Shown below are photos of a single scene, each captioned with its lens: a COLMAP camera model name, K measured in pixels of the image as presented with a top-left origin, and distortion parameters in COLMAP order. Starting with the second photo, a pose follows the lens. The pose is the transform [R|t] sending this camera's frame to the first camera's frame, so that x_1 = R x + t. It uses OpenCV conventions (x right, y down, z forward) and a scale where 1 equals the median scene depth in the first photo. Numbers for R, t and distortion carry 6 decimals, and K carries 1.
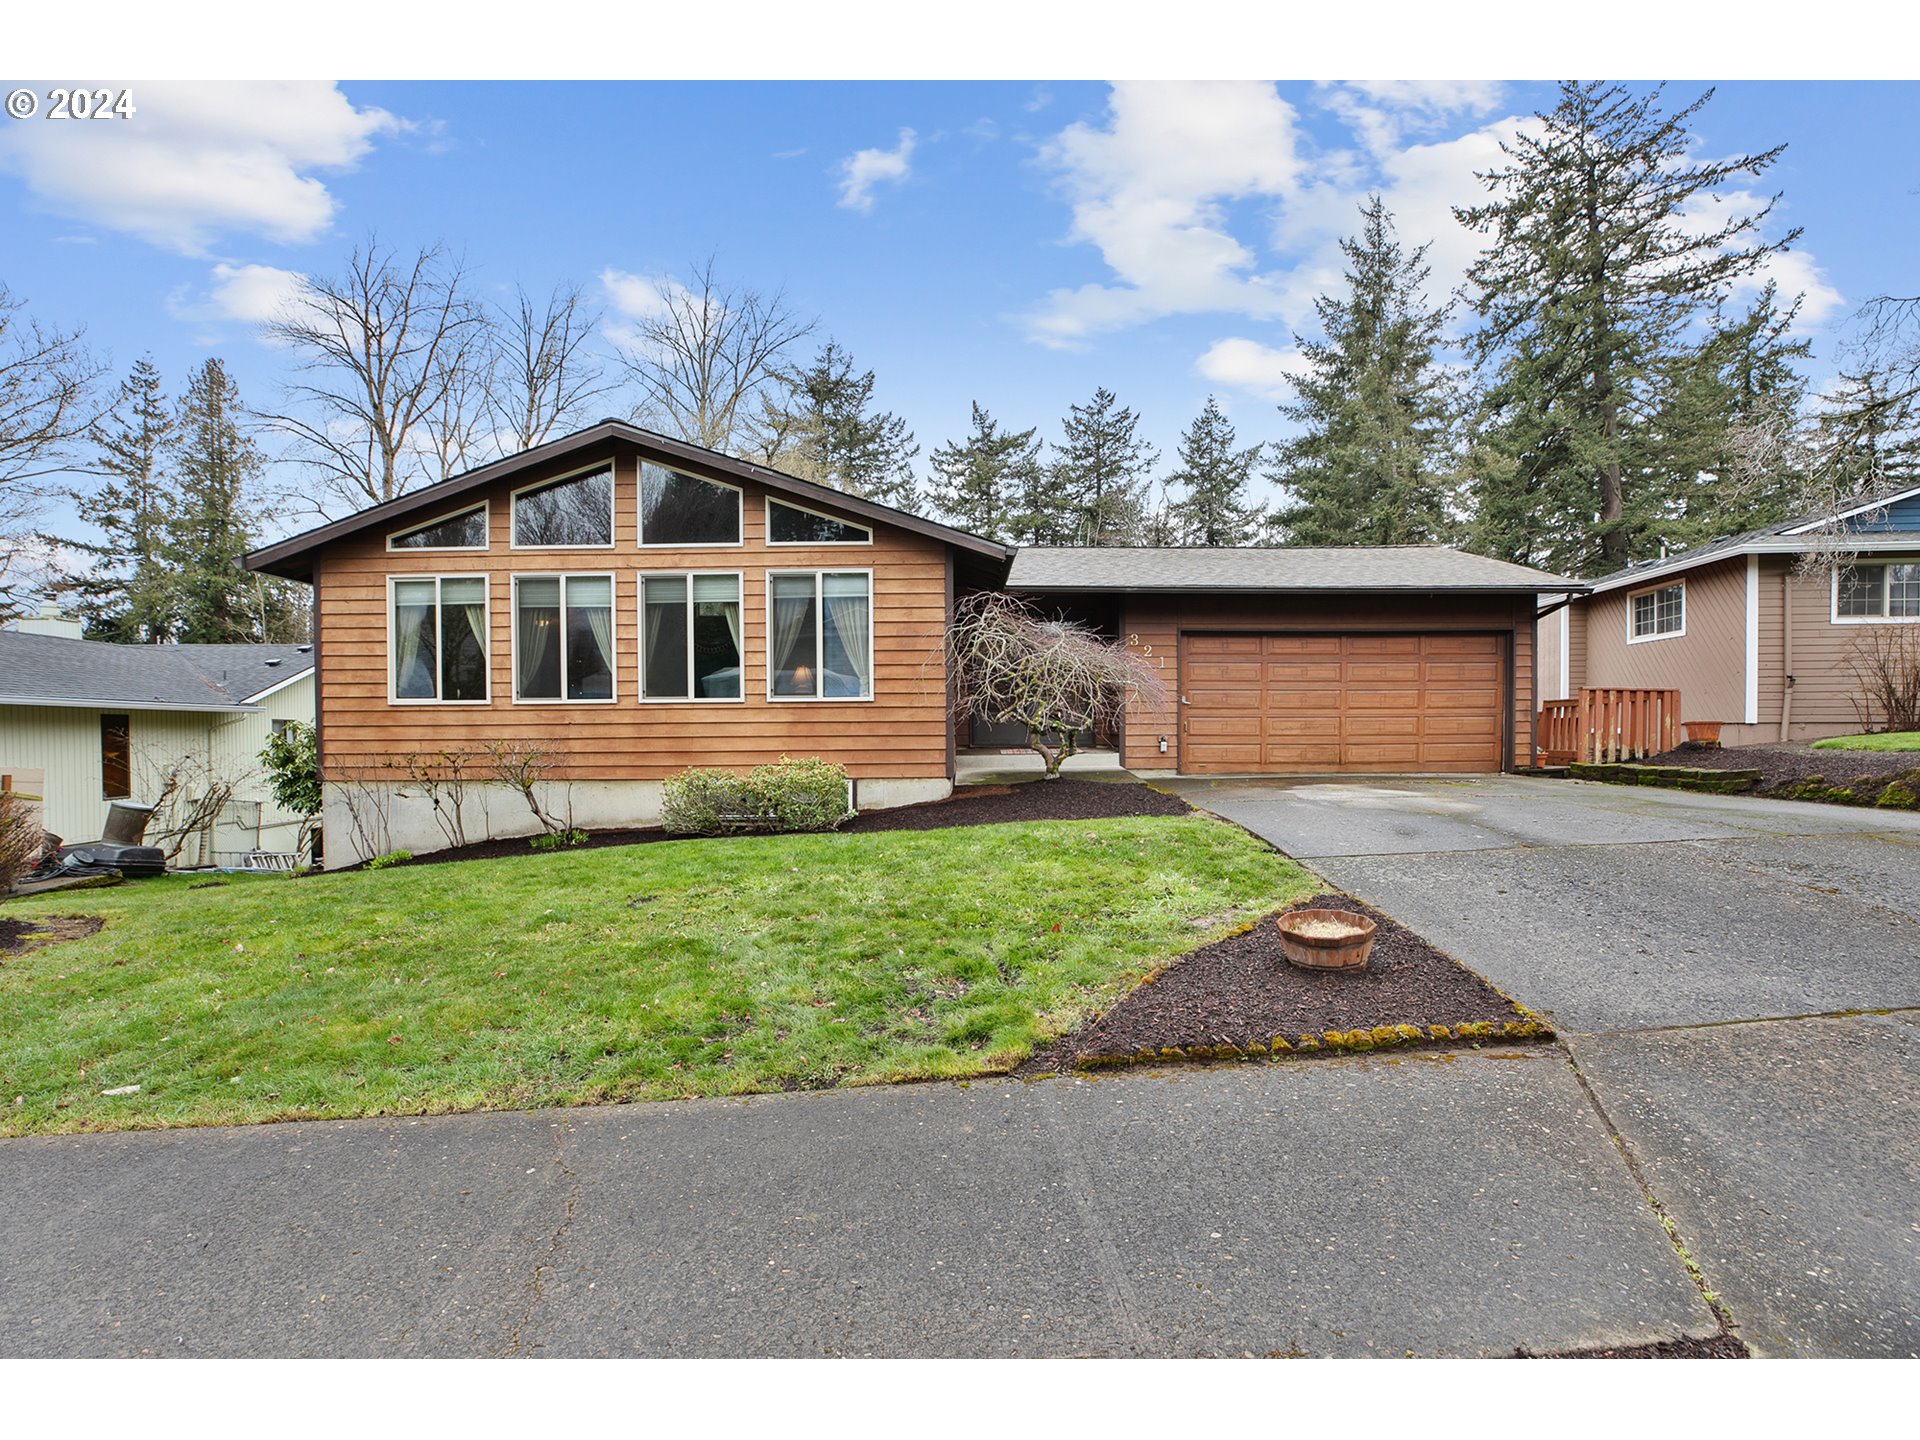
lens RADIAL K [[884.2, 0, 960.0], [0, 884.2, 720.0], [0, 0, 1]] dist [-0.049483, 0.013319]
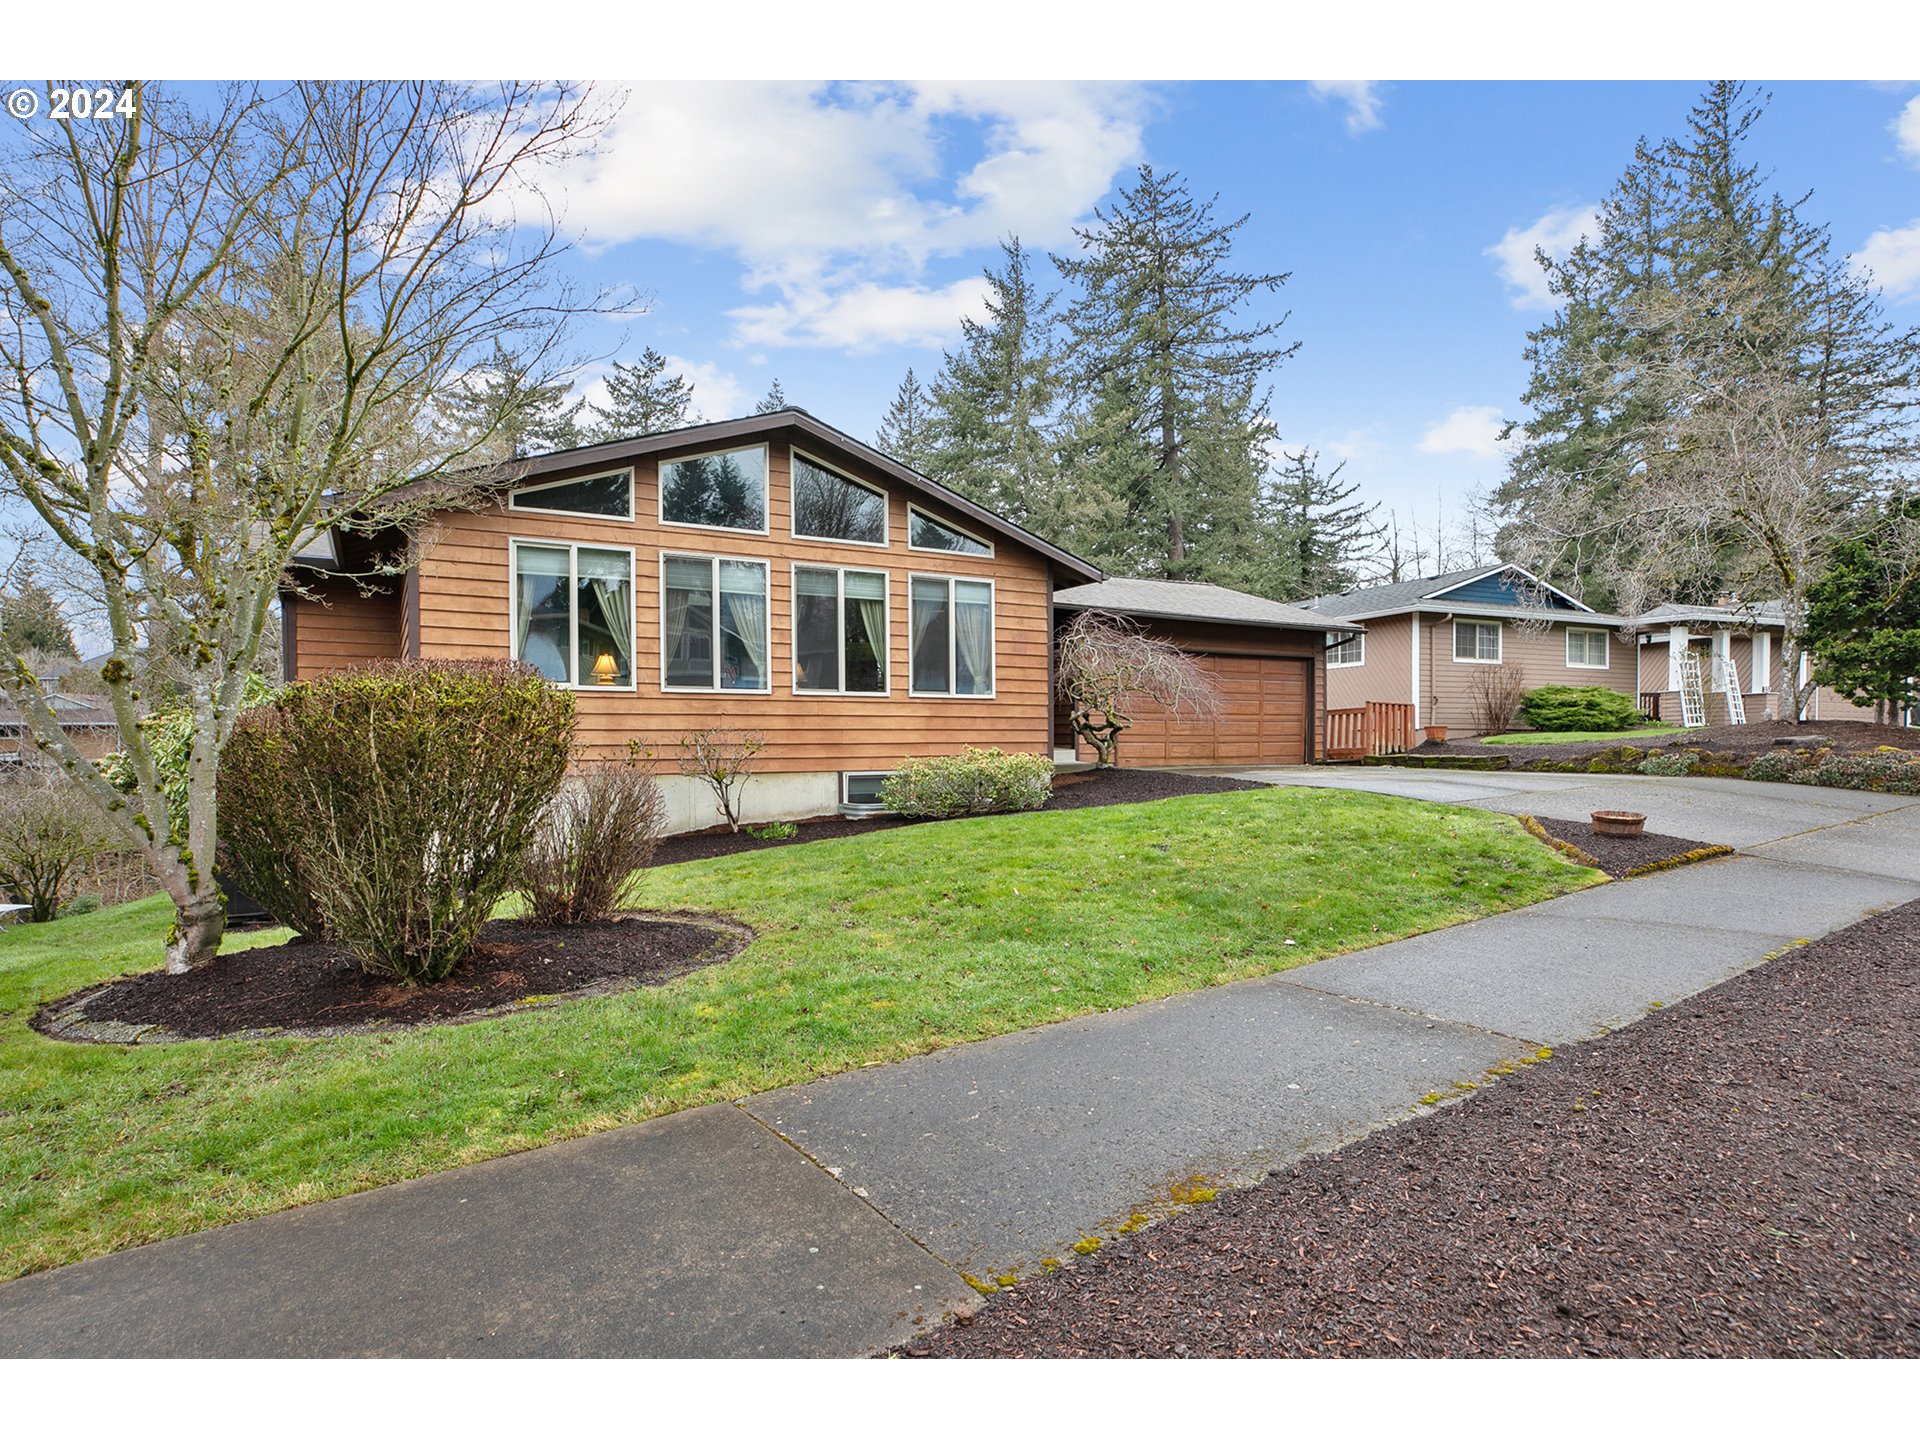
lens RADIAL K [[1016.9, 0, 960.0], [0, 1016.9, 720.0], [0, 0, 1]] dist [-0.034544, 0.000228]
pose [[0.859497, 0.013323, 0.510967, -0.784008], [-0.005784, 0.999850, -0.016341, 0.026833], [-0.511108, 0.011090, 0.859445, -0.079475]]
